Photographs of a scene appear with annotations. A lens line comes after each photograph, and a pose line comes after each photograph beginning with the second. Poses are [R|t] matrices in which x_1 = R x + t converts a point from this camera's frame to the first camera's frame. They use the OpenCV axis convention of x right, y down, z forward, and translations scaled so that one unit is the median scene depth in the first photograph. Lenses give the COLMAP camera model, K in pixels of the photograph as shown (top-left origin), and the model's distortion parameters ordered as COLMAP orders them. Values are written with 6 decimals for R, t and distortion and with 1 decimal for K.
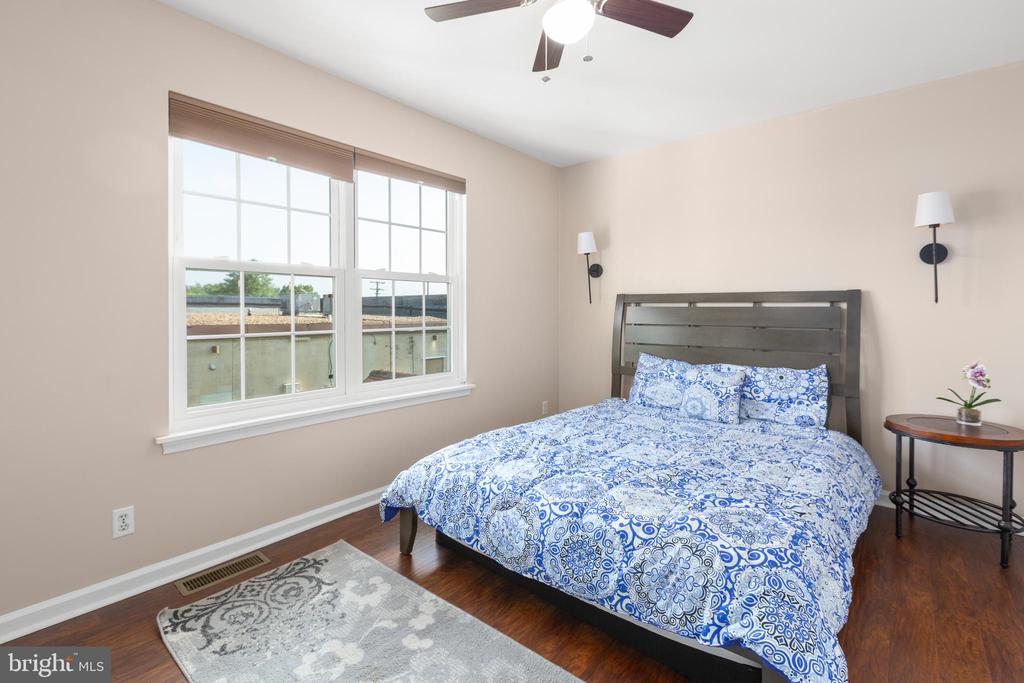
lens RADIAL K [[463.0, 0, 523.9], [0, 463.0, 315.0], [0, 0, 1]] dist [0.000710, -0.001568]
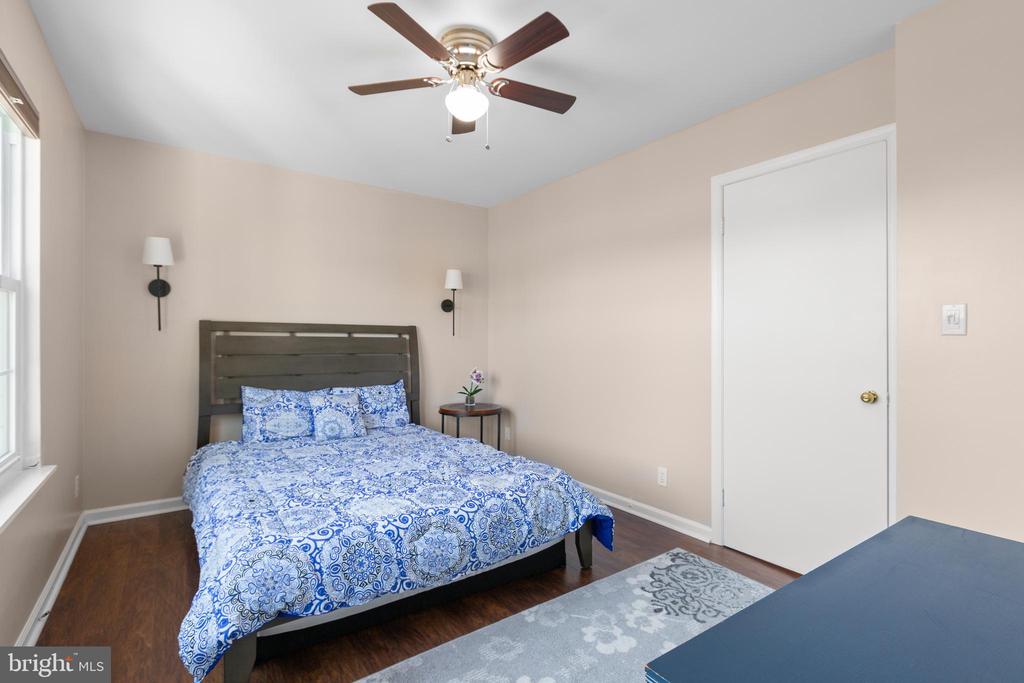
lens RADIAL K [[463.0, 0, 504.8], [0, 463.0, 343.7], [0, 0, 1]] dist [0.000710, -0.001568]
pose [[0.279595, -0.007513, 0.960089, -0.655751], [0.004408, 0.999969, 0.006541, -0.008171], [-0.960108, 0.002404, 0.279620, 0.361414]]
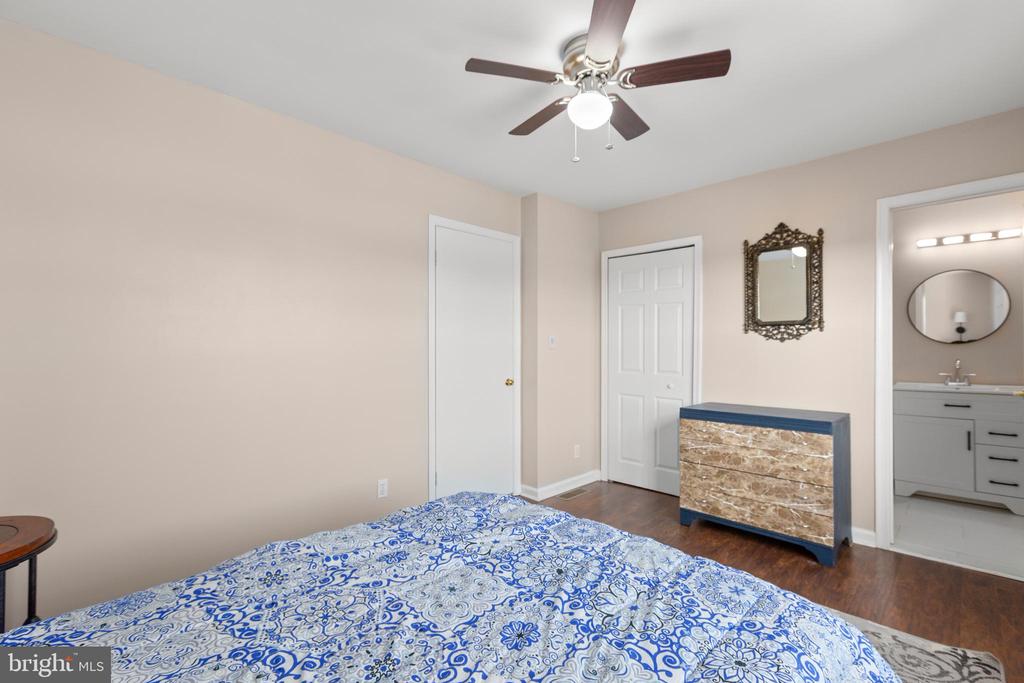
lens RADIAL K [[463.0, 0, 508.4], [0, 463.0, 342.3], [0, 0, 1]] dist [0.000710, -0.001568]
pose [[-0.993820, -0.004833, 0.110897, 0.105697], [-0.005735, 0.999953, -0.007819, -0.021195], [-0.110854, -0.008406, -0.993801, 1.386292]]
